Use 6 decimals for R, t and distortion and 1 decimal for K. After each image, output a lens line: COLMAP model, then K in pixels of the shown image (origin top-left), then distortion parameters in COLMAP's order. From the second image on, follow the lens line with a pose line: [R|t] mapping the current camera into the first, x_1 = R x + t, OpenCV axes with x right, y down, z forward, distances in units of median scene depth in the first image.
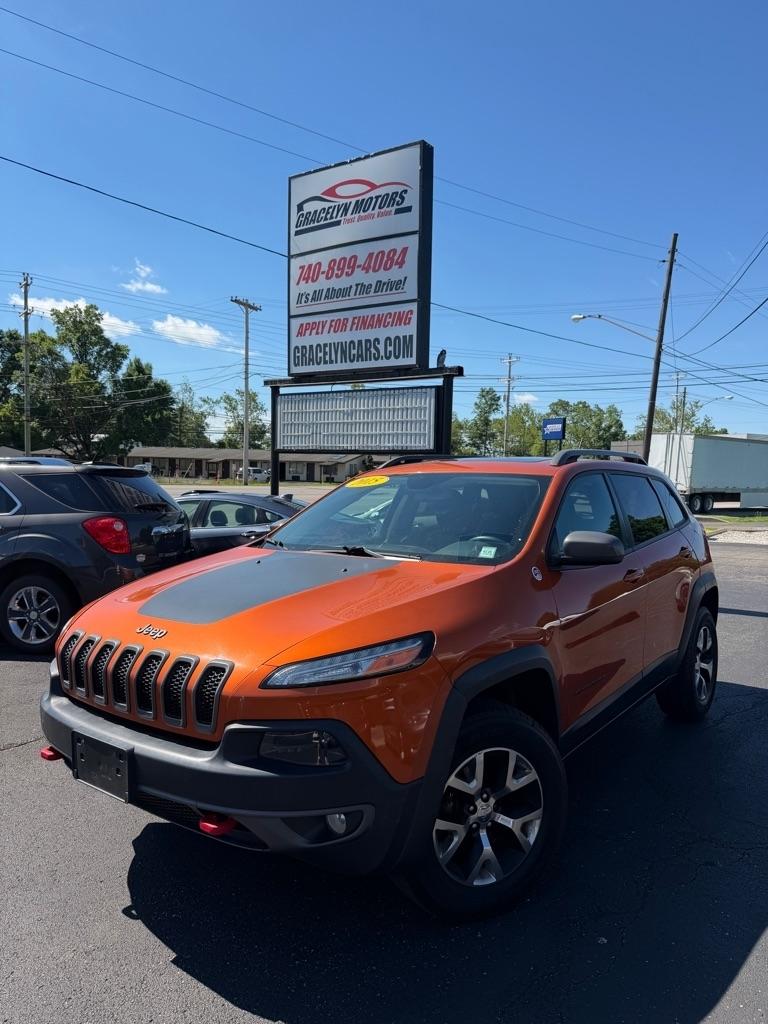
lens RADIAL K [[775.6, 0, 377.1], [0, 775.6, 517.0], [0, 0, 1]] dist [0.215297, -0.473264]
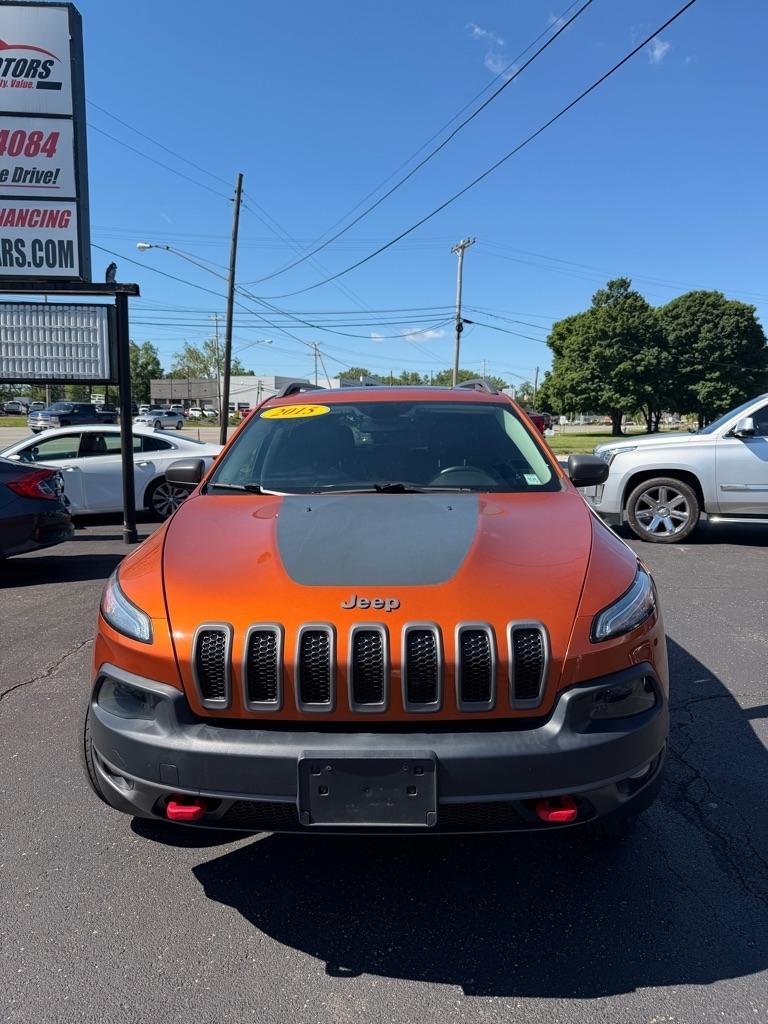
lens RADIAL K [[787.0, 0, 384.0], [0, 787.0, 512.0], [0, 0, 1]] dist [0.020699, 0.007261]
pose [[0.822185, -0.072761, 0.564551, -0.169984], [0.033230, 0.996240, 0.080005, -0.000147], [-0.568250, -0.047019, 0.821512, 0.096222]]
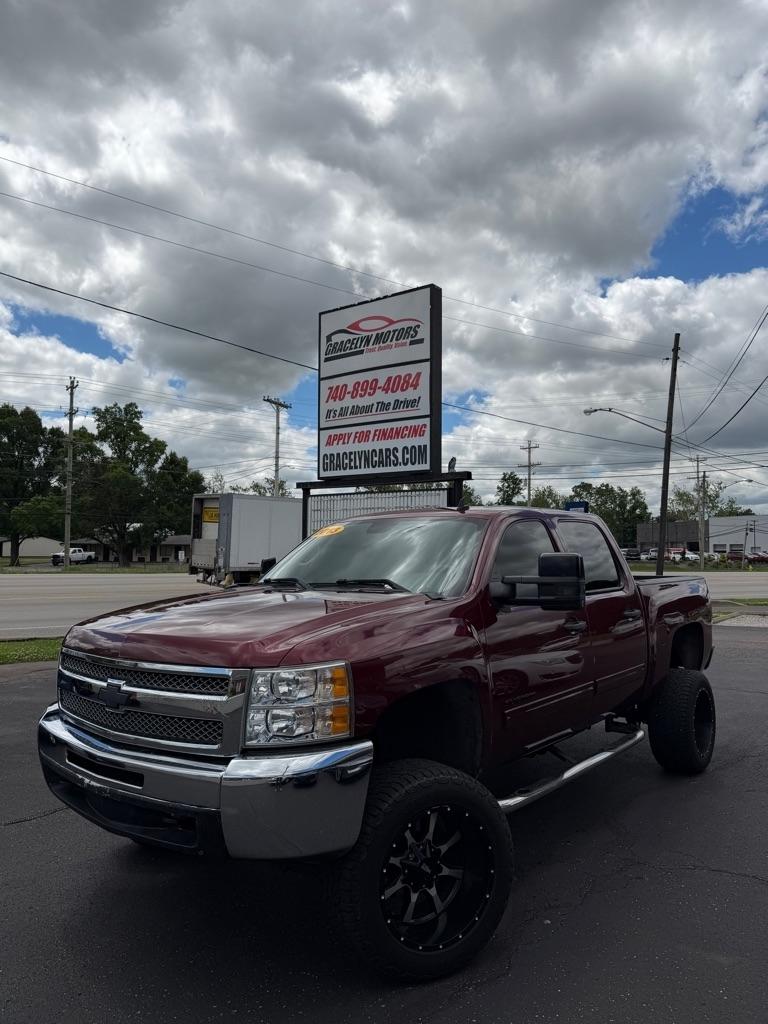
lens RADIAL K [[787.3, 0, 370.5], [0, 787.3, 509.6], [0, 0, 1]] dist [0.154670, -0.174596]
pose [[0.999065, -0.014057, -0.040887, 0.008775], [0.009342, 0.993517, -0.113298, -0.007381], [0.042215, 0.112810, 0.992719, -0.132989]]
